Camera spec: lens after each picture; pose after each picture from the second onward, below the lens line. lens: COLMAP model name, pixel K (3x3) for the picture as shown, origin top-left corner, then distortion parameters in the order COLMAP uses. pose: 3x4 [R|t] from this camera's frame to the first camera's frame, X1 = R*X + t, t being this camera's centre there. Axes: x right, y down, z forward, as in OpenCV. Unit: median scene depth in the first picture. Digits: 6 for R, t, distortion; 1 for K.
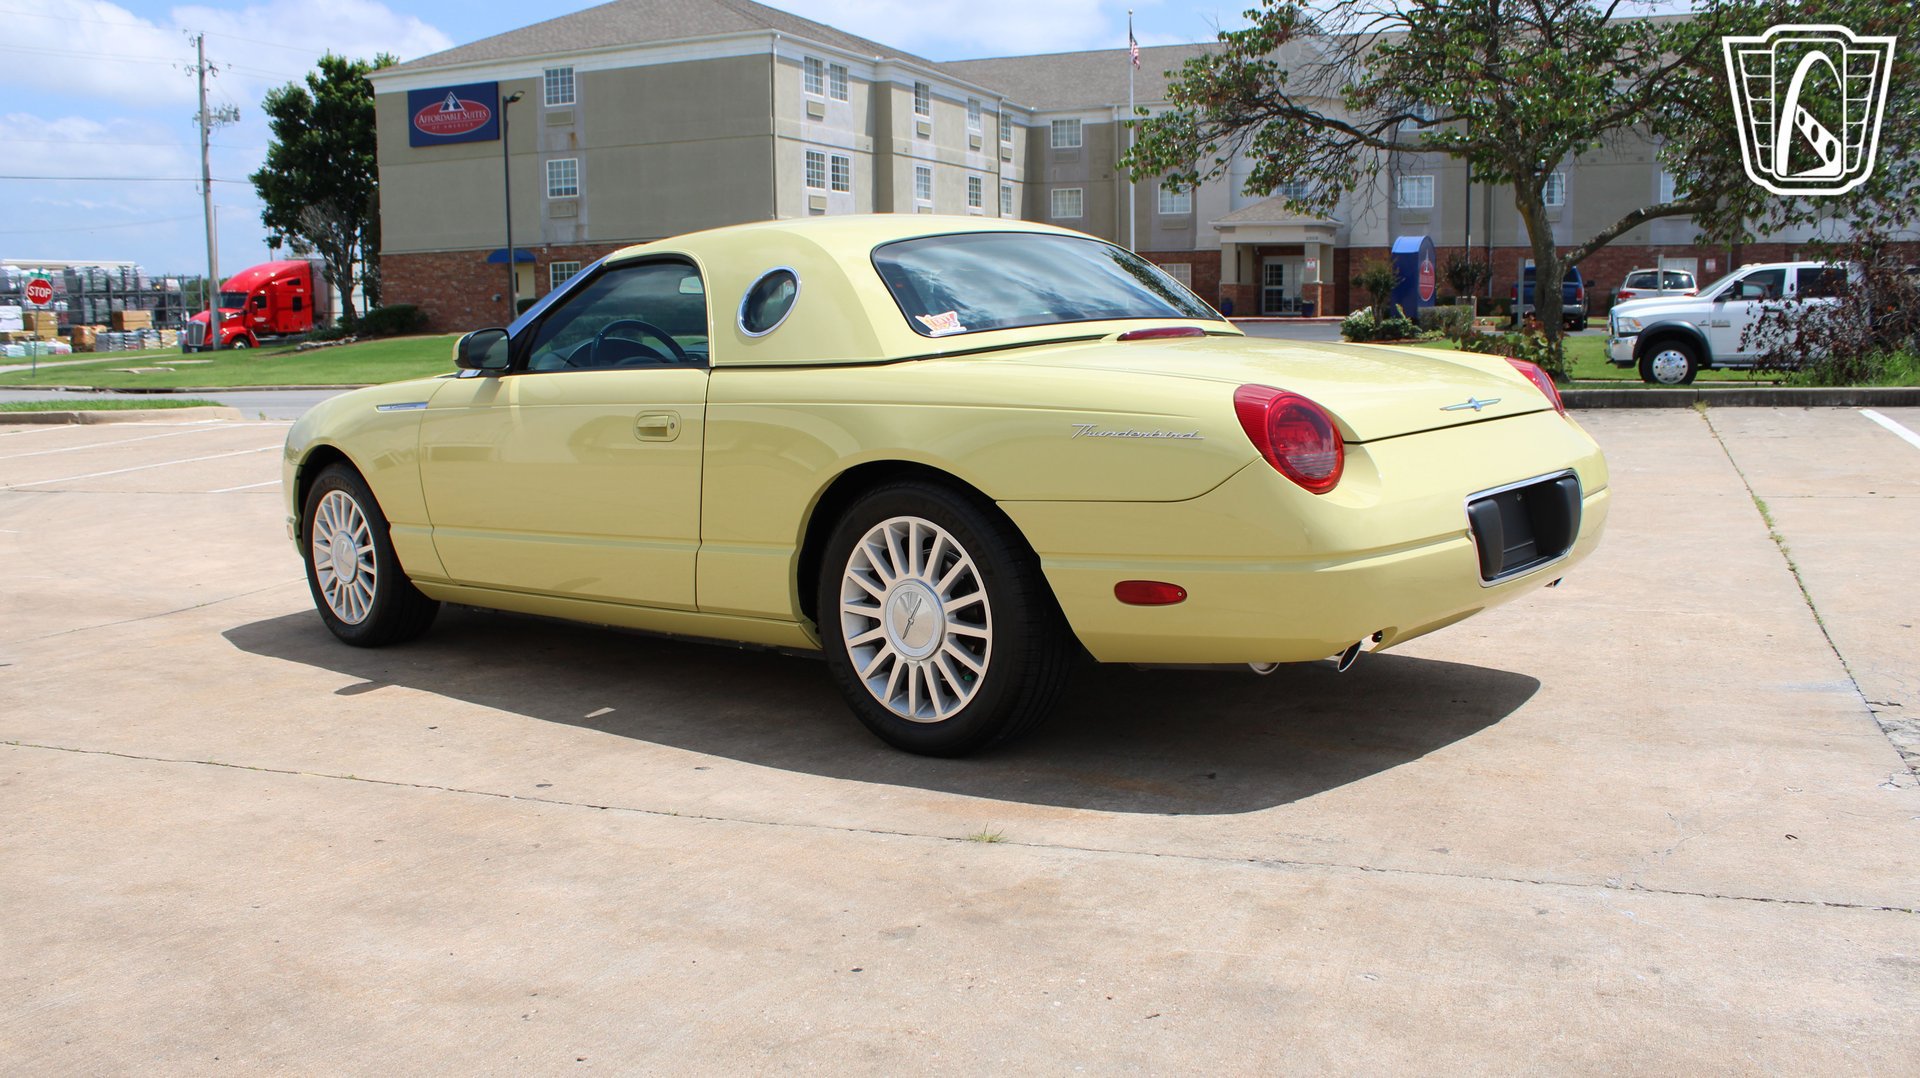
lens RADIAL K [[1597.3, 0, 951.9], [0, 1597.3, 541.3], [0, 0, 1]] dist [-0.169014, 0.153442]
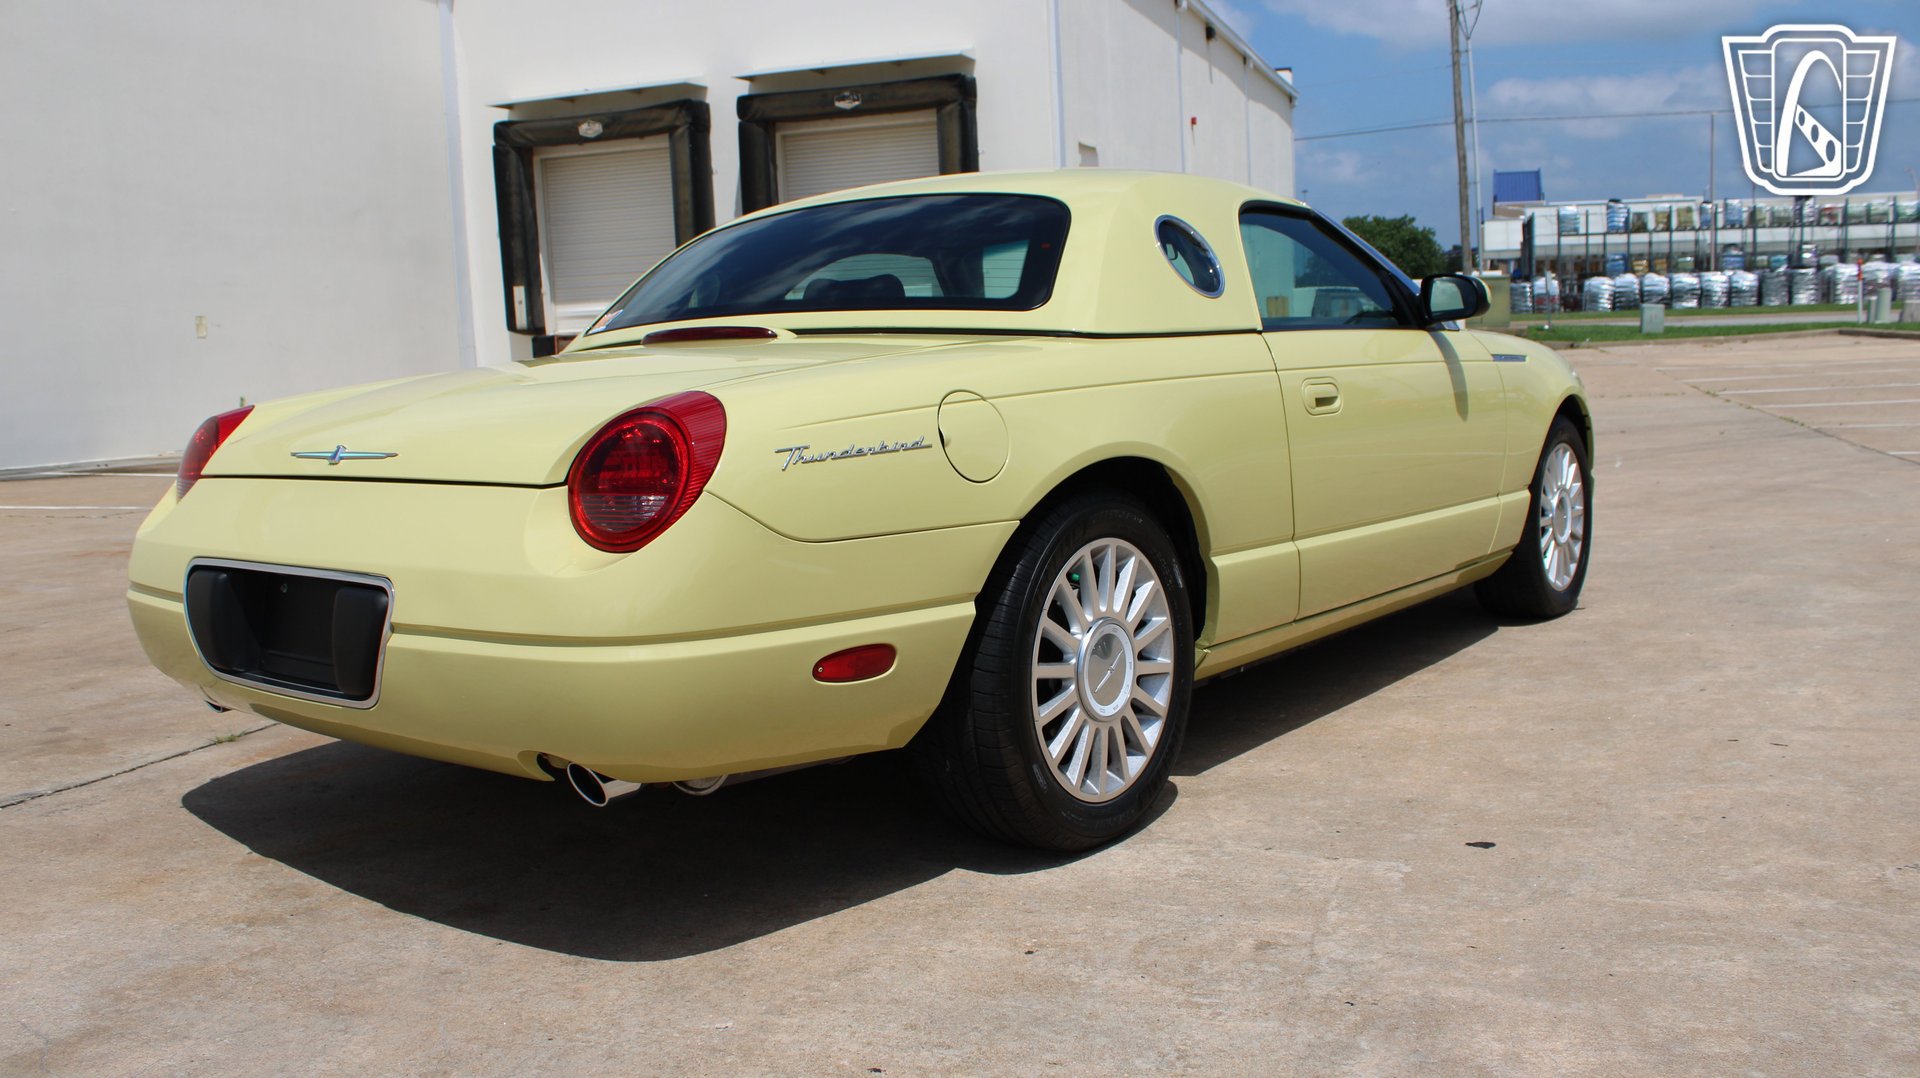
lens RADIAL K [[1596.1, 0, 950.9], [0, 1596.1, 532.1], [0, 0, 1]] dist [-0.166075, 0.148895]
pose [[0.075568, 0.153155, -0.985309, 0.149998], [-0.100496, 0.984273, 0.145286, -0.025915], [0.992064, 0.088041, 0.089771, 0.170528]]
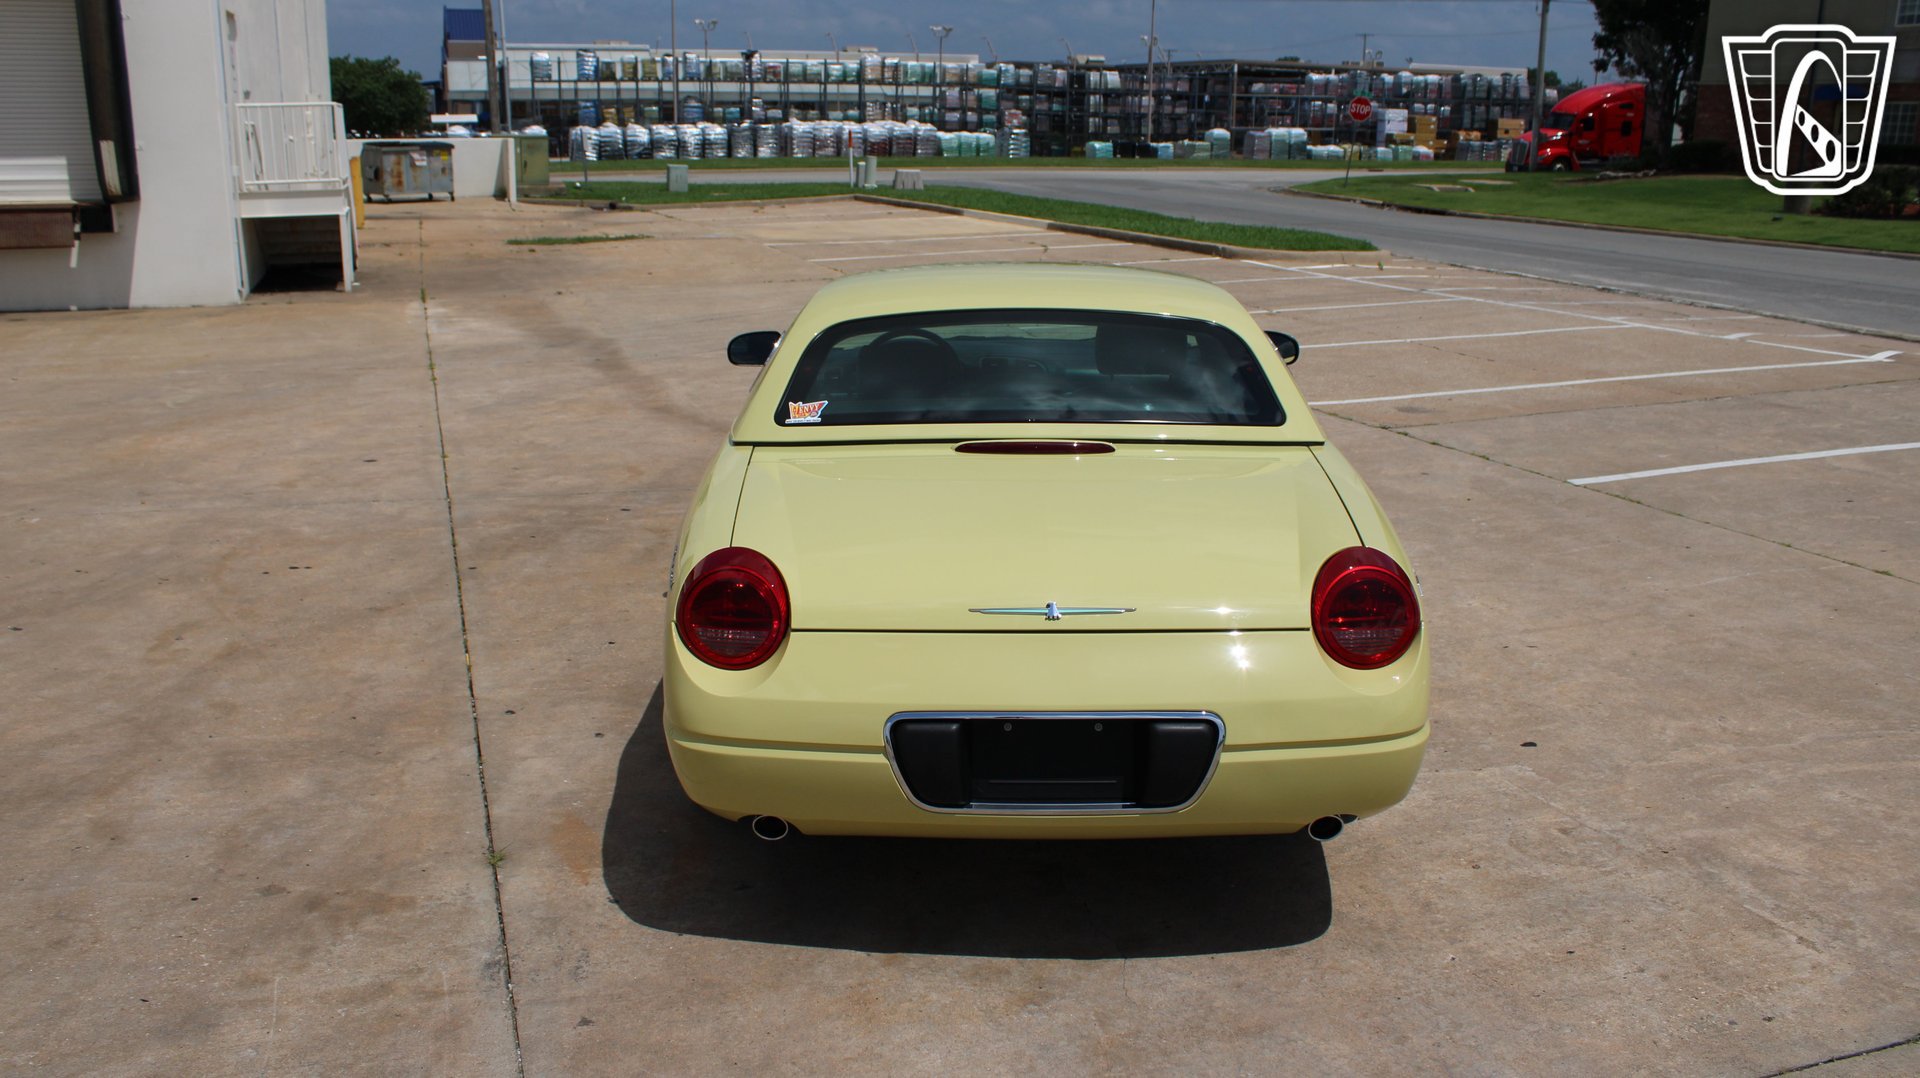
lens RADIAL K [[1596.1, 0, 950.9], [0, 1596.1, 532.1], [0, 0, 1]] dist [-0.166075, 0.148895]
pose [[0.662292, 0.212975, -0.718339, 0.129063], [-0.128474, 0.976830, 0.171163, -0.038347], [0.738149, -0.021072, 0.674309, 0.050493]]
